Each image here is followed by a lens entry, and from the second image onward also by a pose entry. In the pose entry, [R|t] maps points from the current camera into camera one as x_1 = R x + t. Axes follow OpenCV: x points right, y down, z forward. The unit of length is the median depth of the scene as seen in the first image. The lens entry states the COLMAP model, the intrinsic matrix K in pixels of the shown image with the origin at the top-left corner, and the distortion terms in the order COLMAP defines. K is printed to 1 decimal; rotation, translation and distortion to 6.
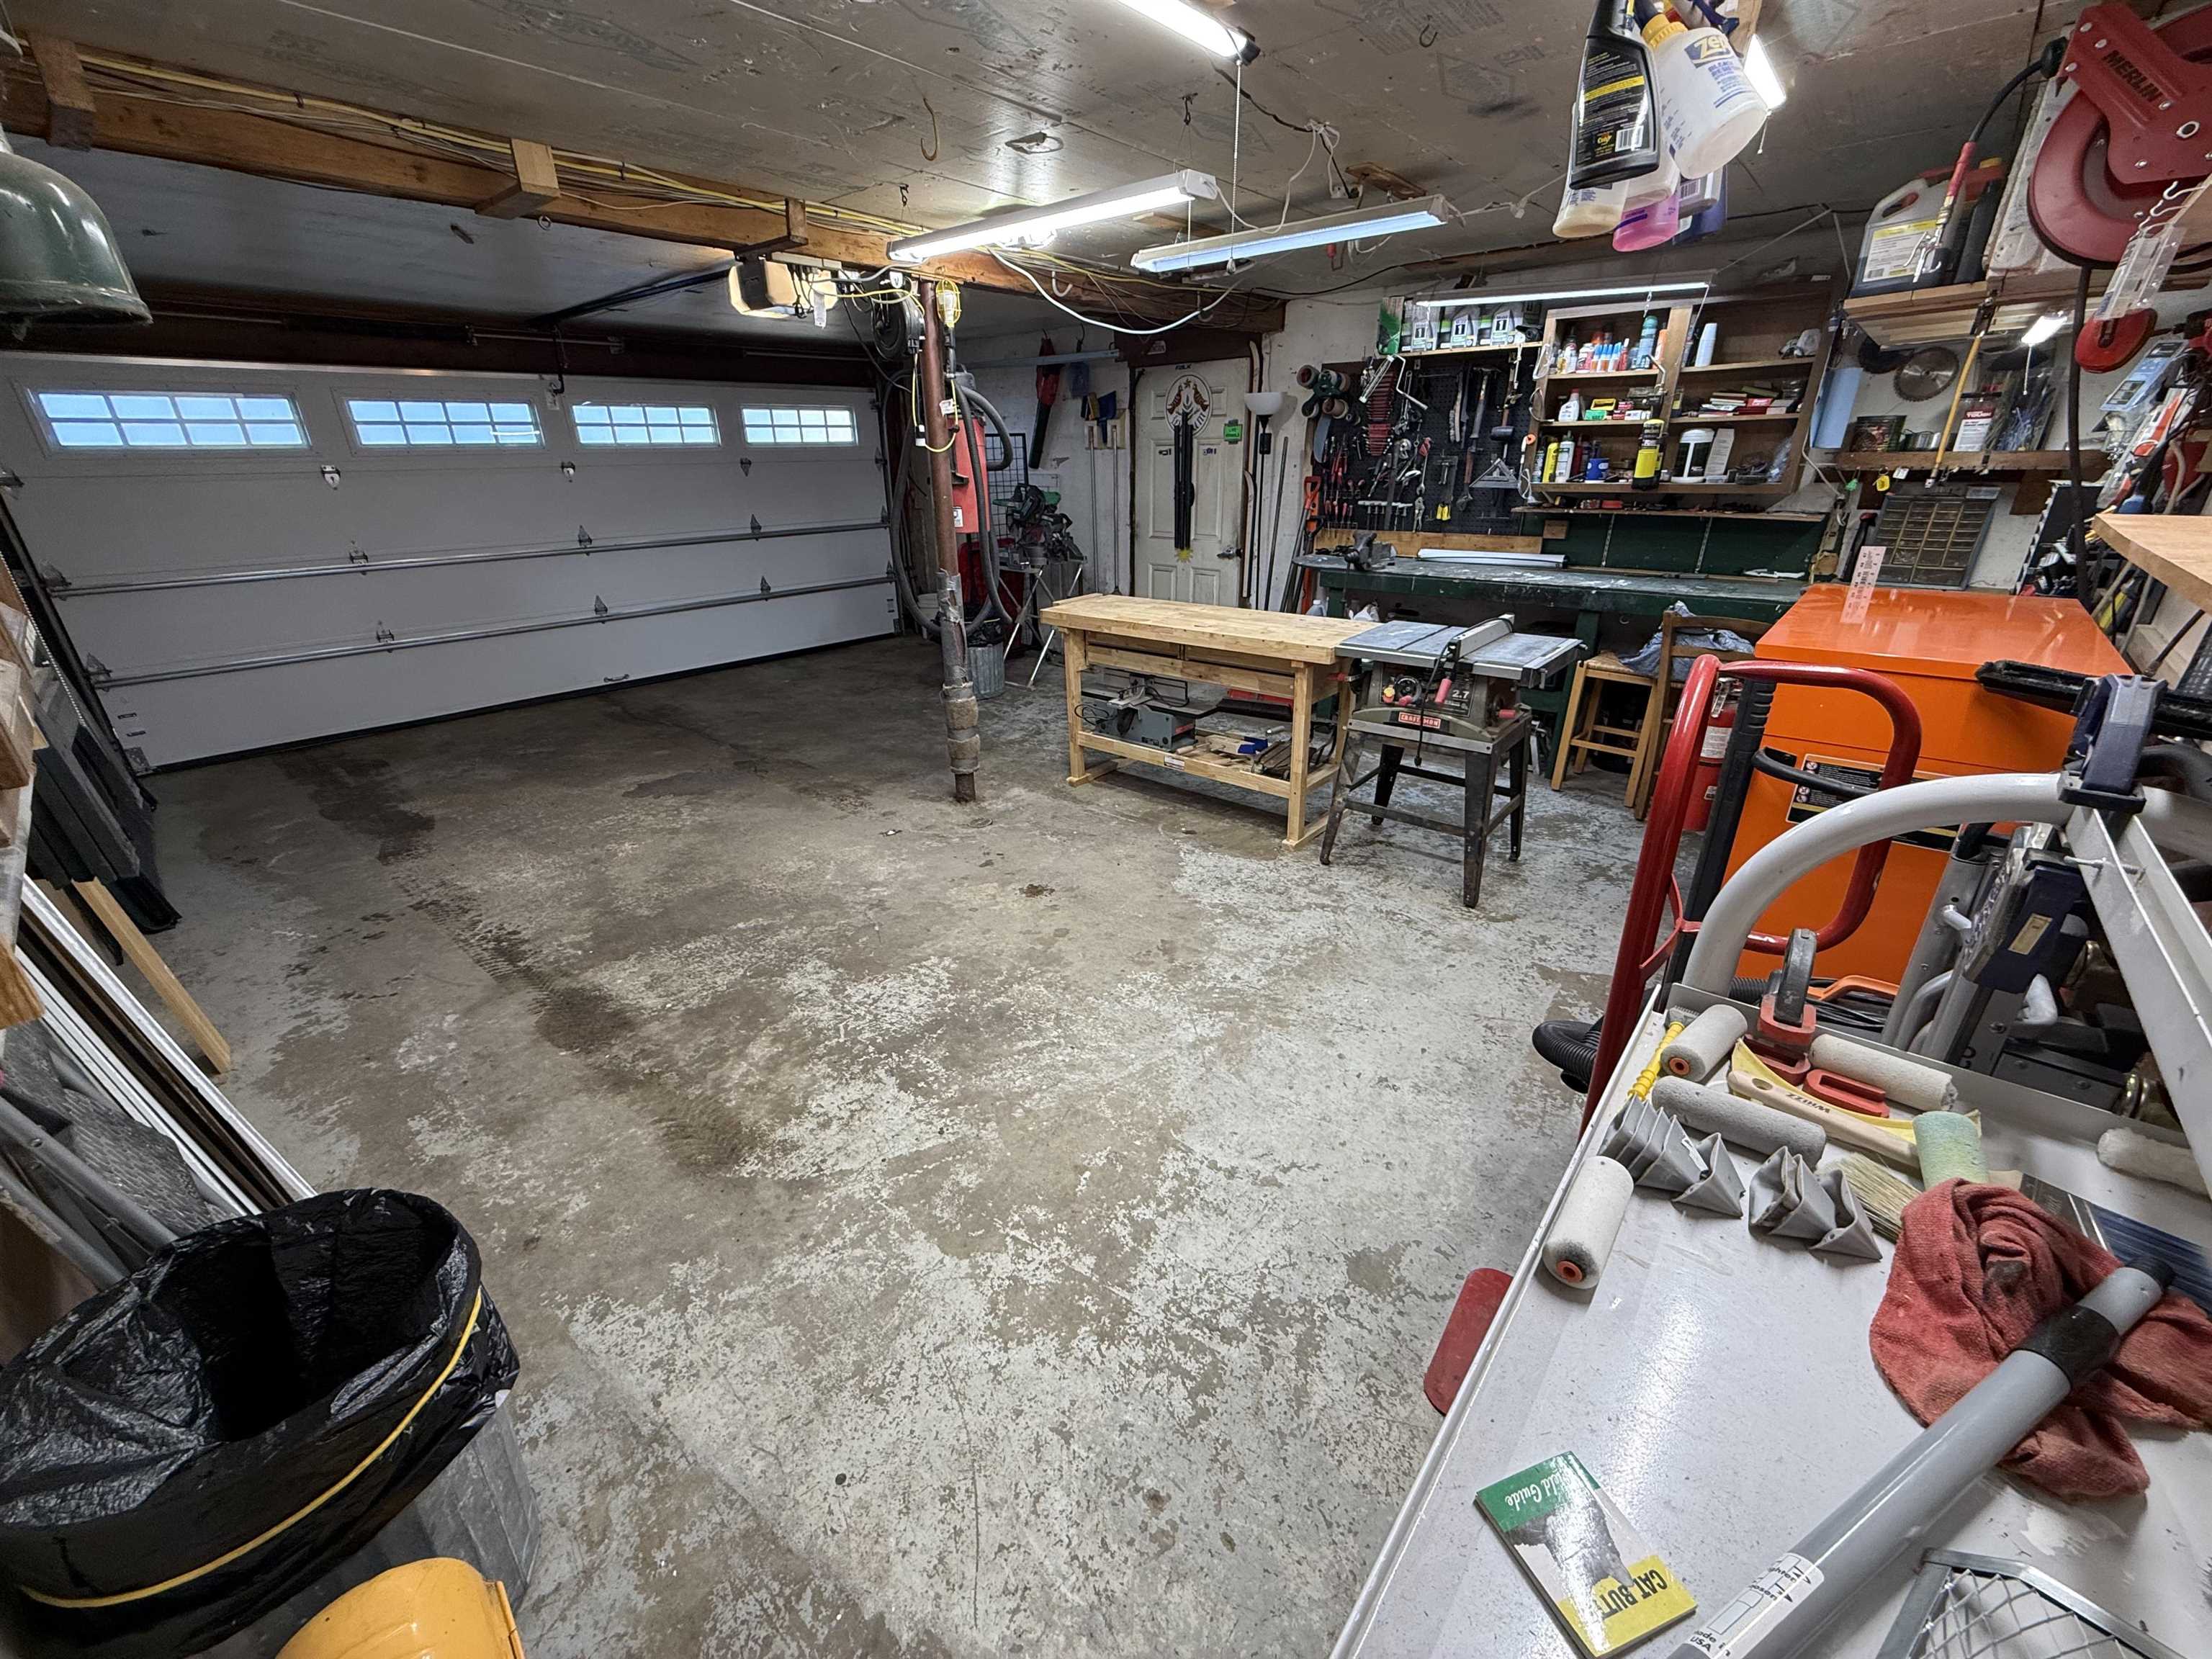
lens RADIAL K [[877.2, 0, 1104.5], [0, 877.2, 833.0], [0, 0, 1]] dist [-0.004099, -0.000186]
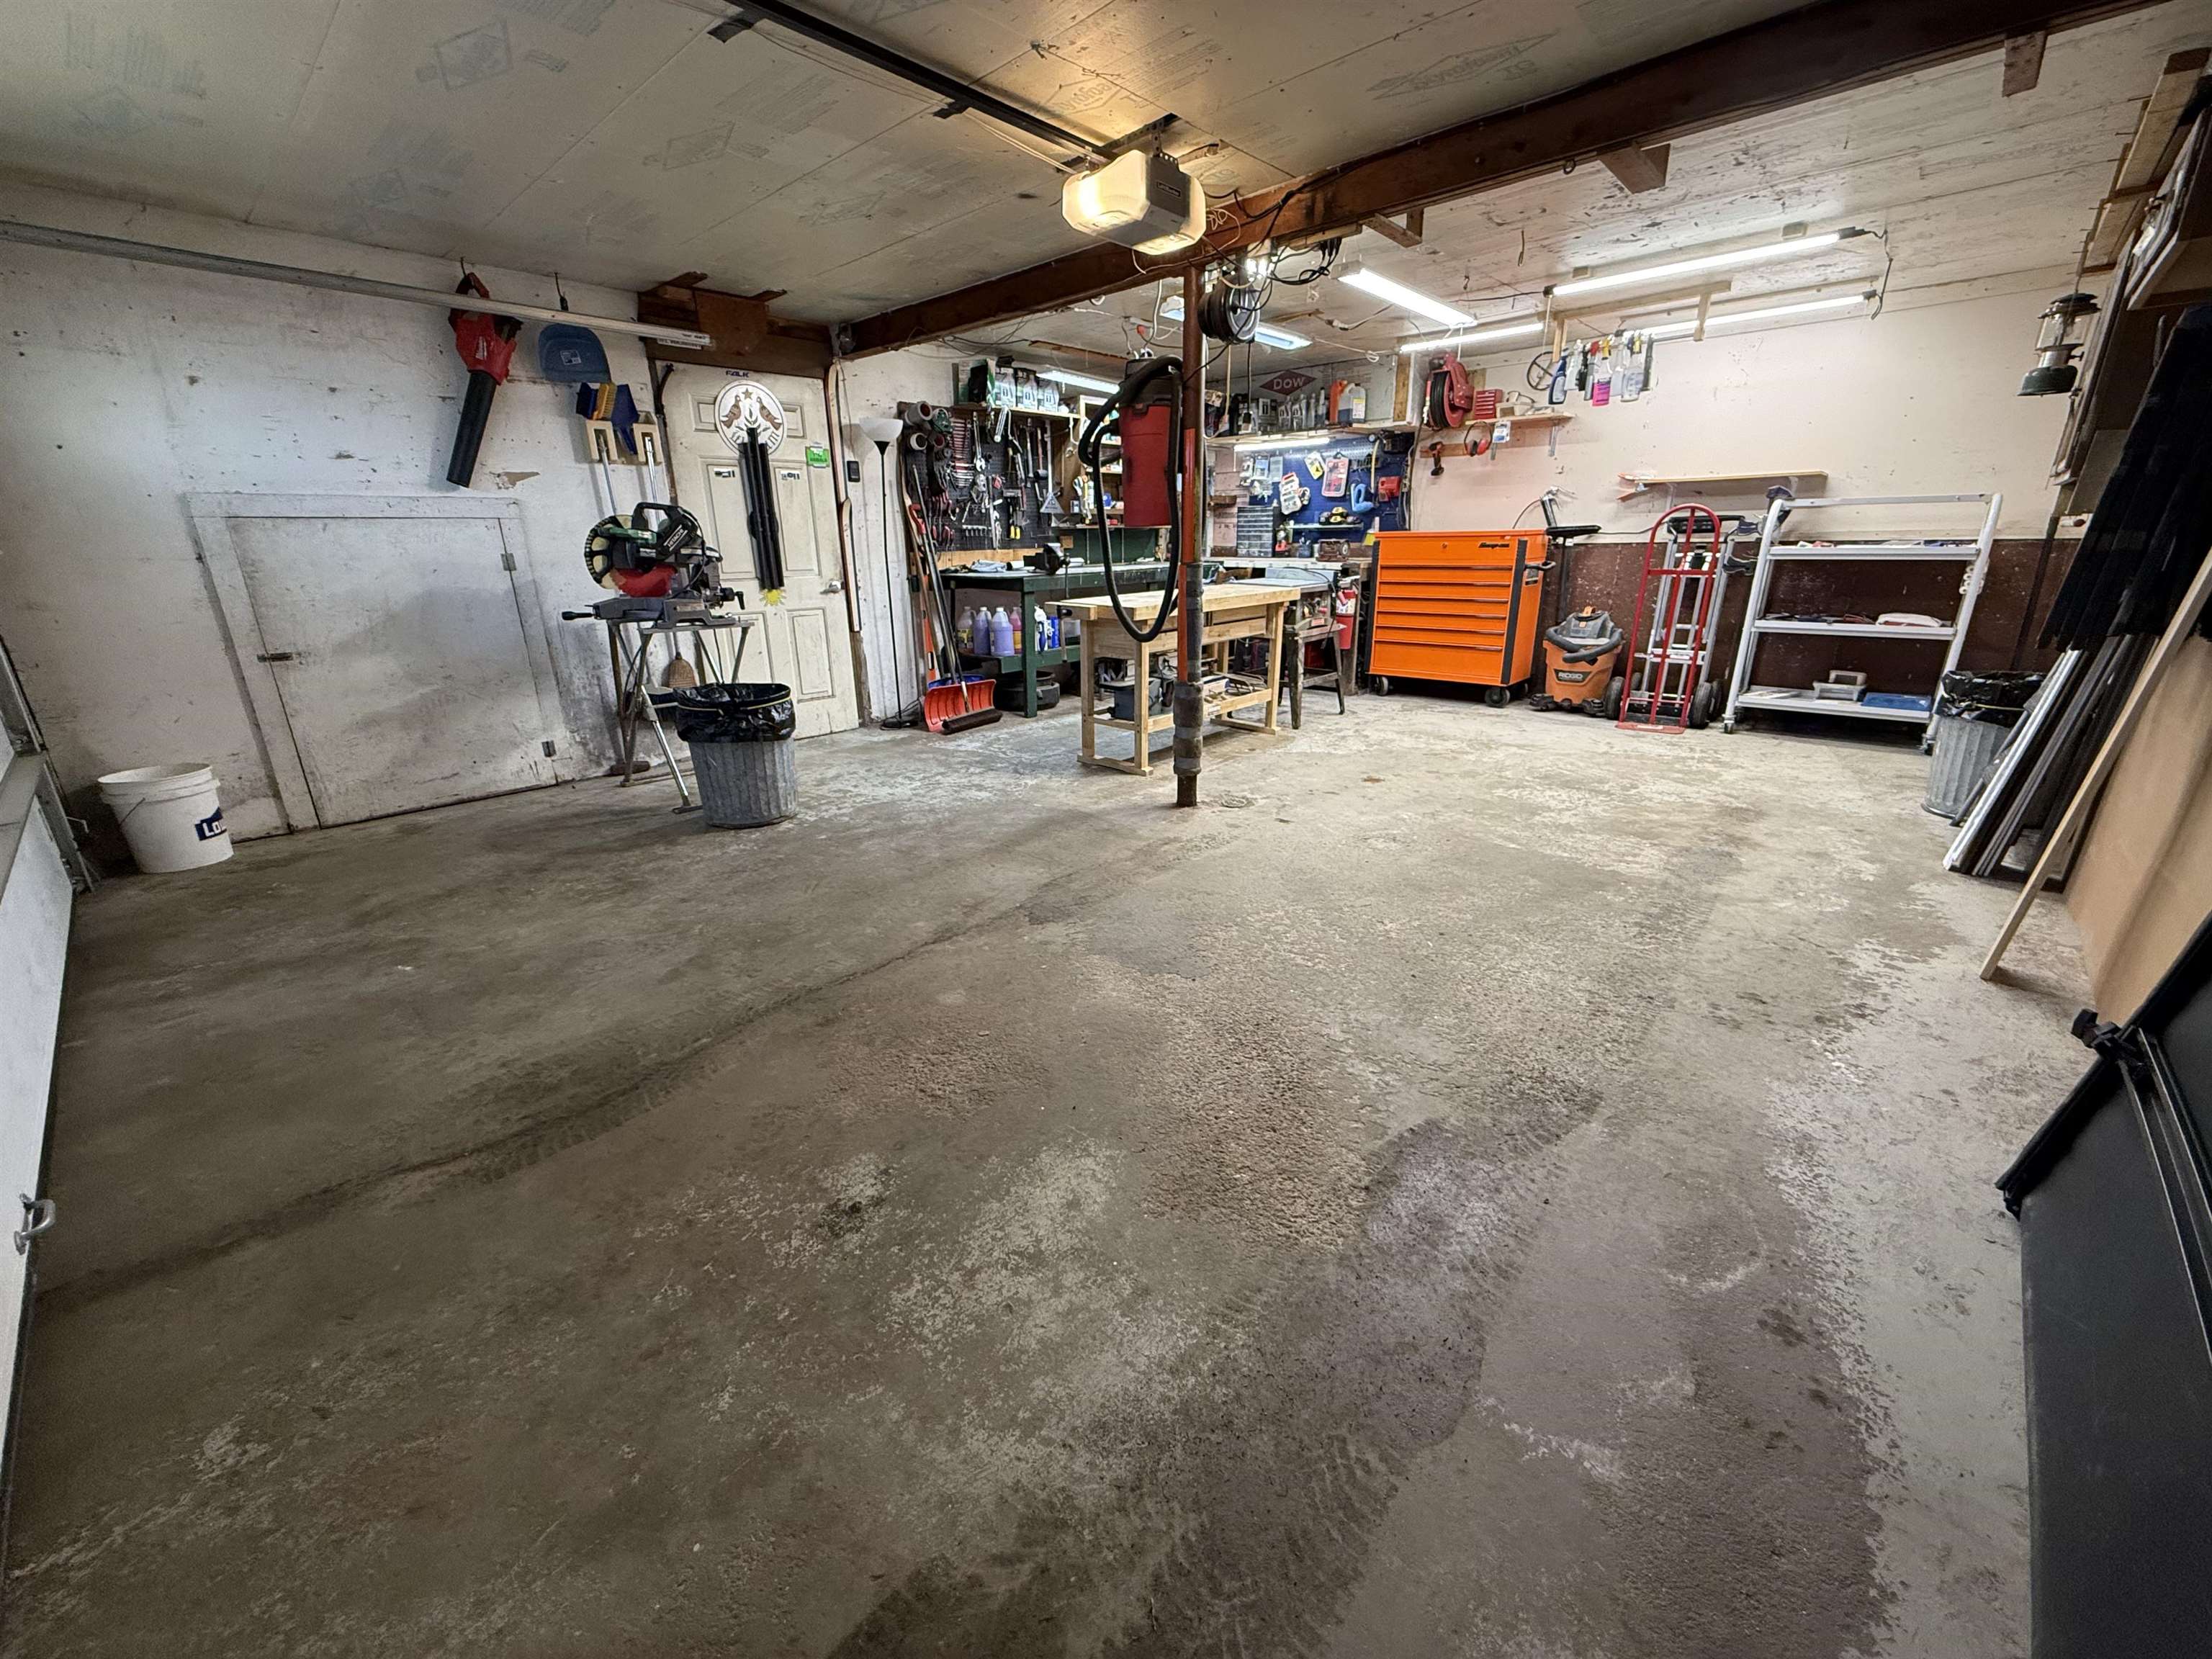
lens RADIAL K [[877.2, 0, 1106.8], [0, 877.2, 825.7], [0, 0, 1]] dist [-0.004099, -0.000186]
pose [[0.023452, -0.300368, 0.953535, -0.928593], [0.414573, 0.870843, 0.264123, -0.263248], [-0.909714, 0.389115, 0.144948, 0.821801]]
